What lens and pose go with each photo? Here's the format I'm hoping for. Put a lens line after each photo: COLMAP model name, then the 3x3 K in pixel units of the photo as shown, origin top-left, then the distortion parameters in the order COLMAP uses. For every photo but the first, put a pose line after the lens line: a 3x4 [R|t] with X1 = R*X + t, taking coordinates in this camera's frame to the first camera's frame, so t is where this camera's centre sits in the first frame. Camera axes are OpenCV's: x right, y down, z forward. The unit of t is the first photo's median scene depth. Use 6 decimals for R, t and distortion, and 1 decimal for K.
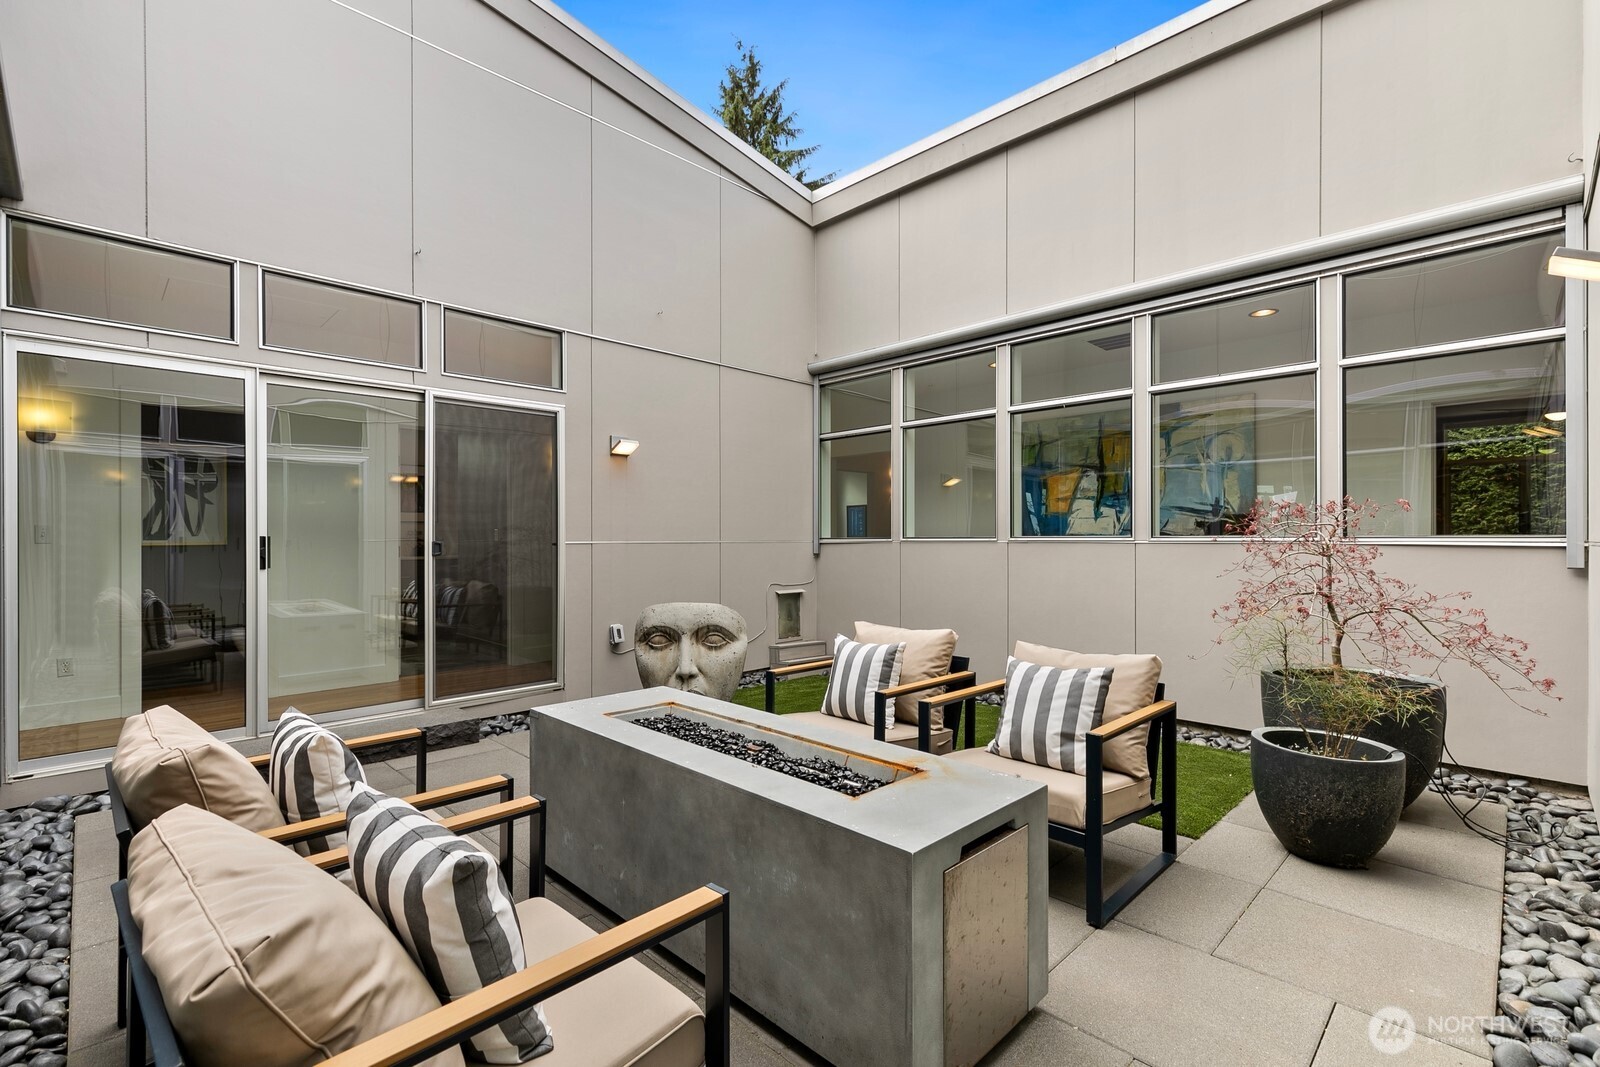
lens RADIAL K [[717.3, 0, 808.1], [0, 717.3, 533.2], [0, 0, 1]] dist [0.008739, -0.001377]
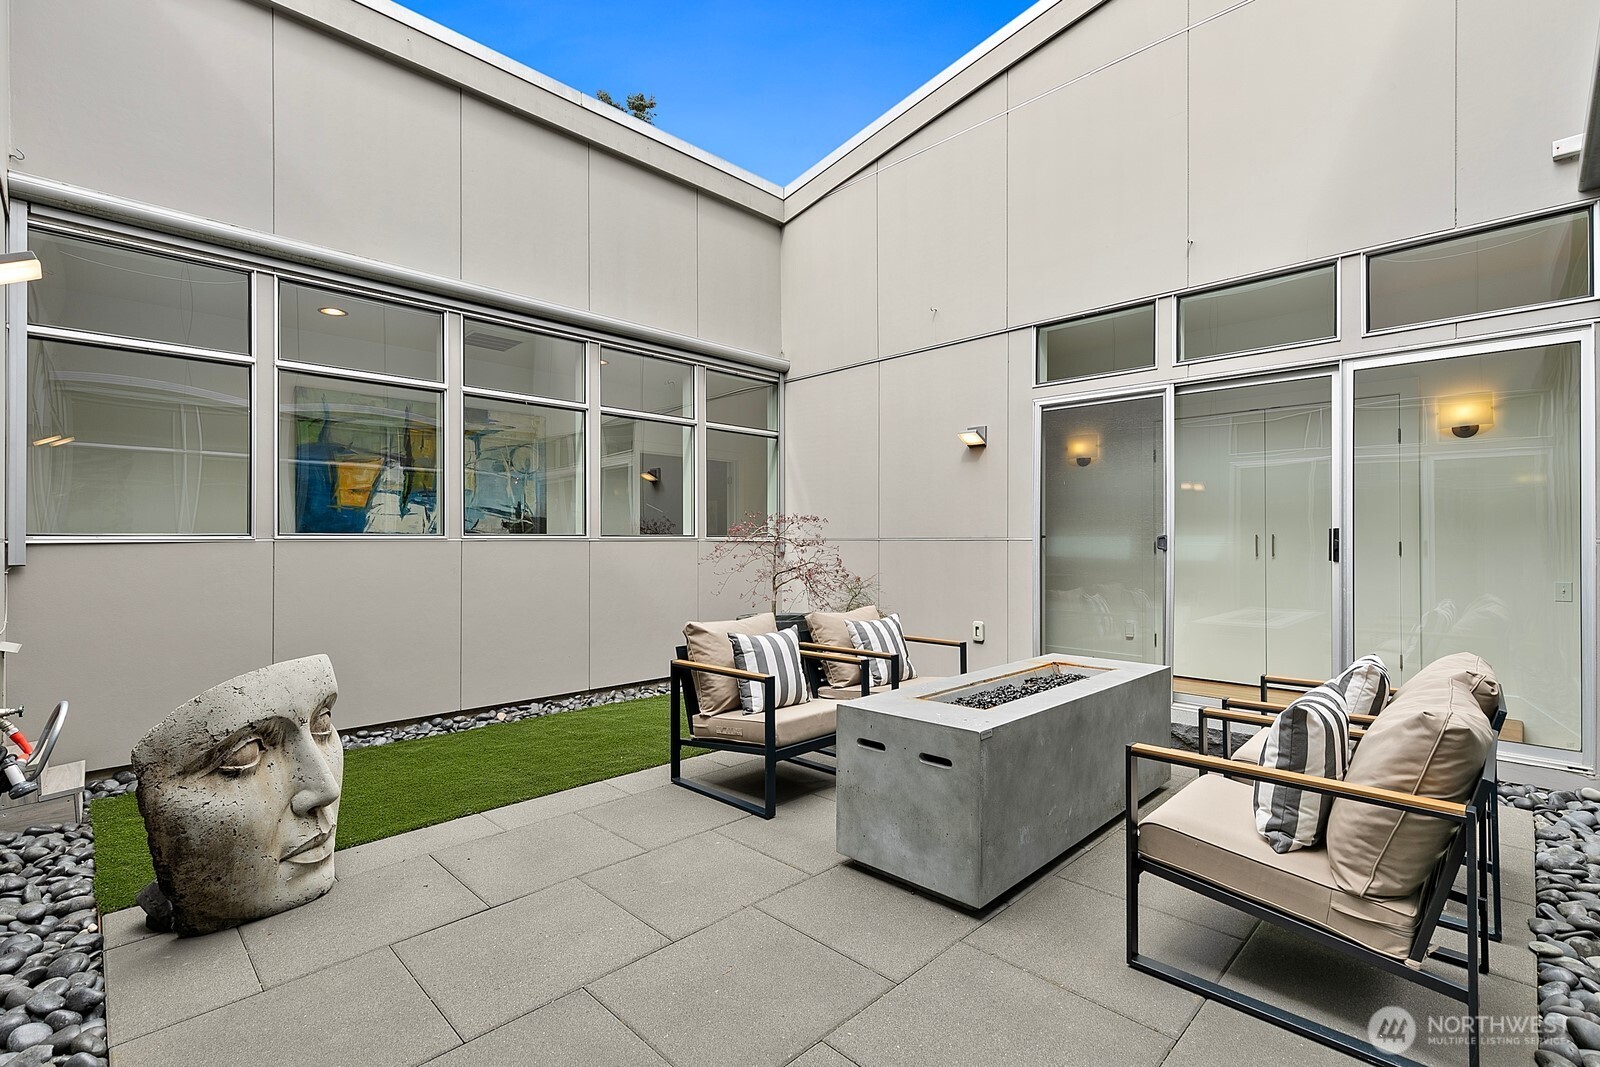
lens RADIAL K [[717.3, 0, 809.2], [0, 717.3, 539.4], [0, 0, 1]] dist [0.008739, -0.001377]
pose [[-0.001169, 0.001959, 0.999997, -0.514709], [-0.006941, 0.999974, -0.001967, 0.008179], [-0.999975, -0.006943, -0.001156, 0.492145]]
